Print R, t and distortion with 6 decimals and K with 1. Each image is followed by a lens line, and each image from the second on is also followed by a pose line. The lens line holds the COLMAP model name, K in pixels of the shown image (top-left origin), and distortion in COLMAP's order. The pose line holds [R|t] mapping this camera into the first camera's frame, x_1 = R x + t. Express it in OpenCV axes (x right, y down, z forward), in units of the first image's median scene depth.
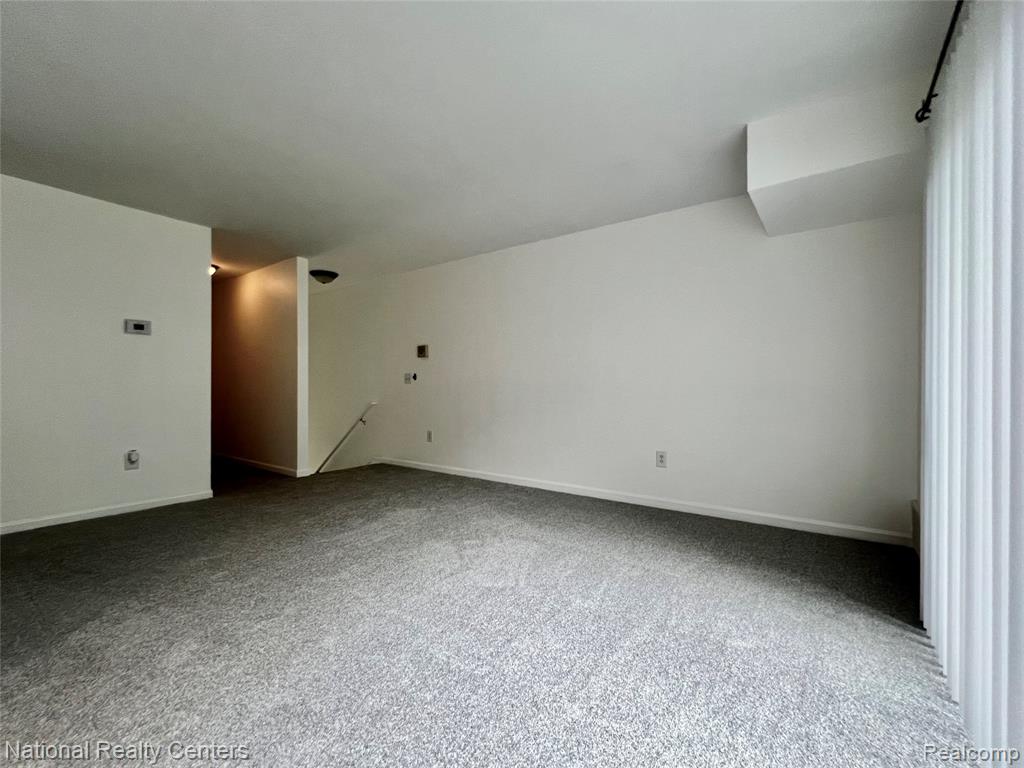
lens RADIAL K [[438.3, 0, 476.1], [0, 438.3, 389.0], [0, 0, 1]] dist [0.001131, 0.000069]
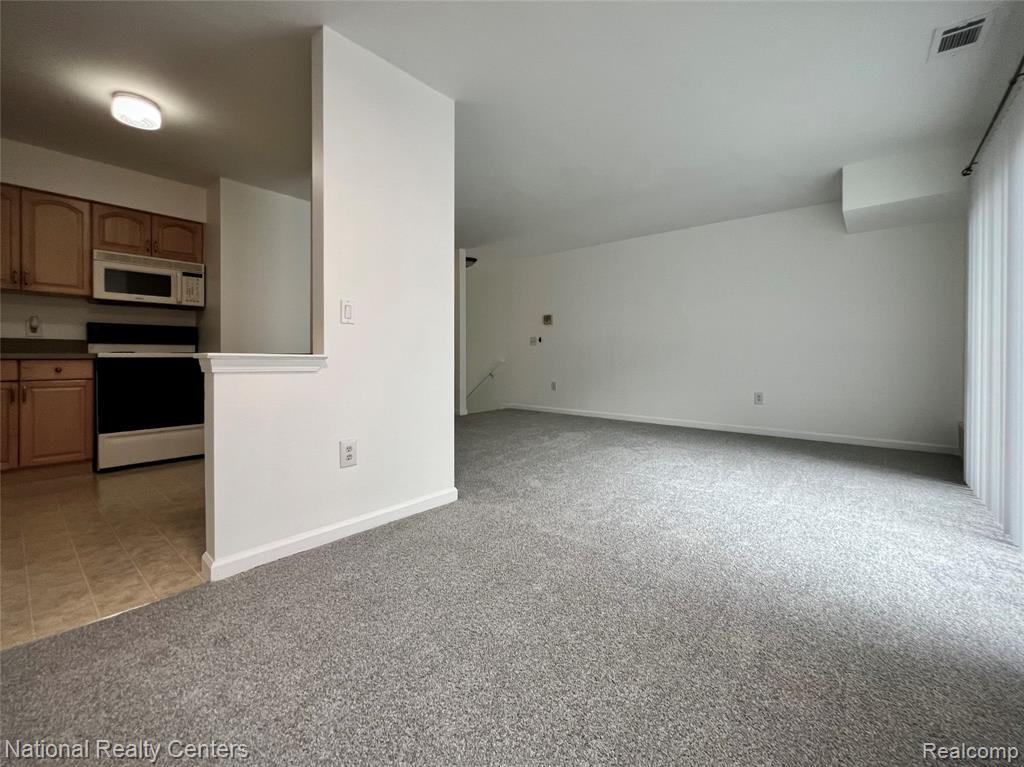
lens RADIAL K [[418.5, 0, 482.8], [0, 418.5, 357.9], [0, 0, 1]] dist [0.000915, 0.000060]
pose [[0.997986, 0.001069, -0.063424, -0.348362], [-0.000952, 0.999998, 0.001871, 0.034884], [0.063425, -0.001807, 0.997985, -0.343912]]
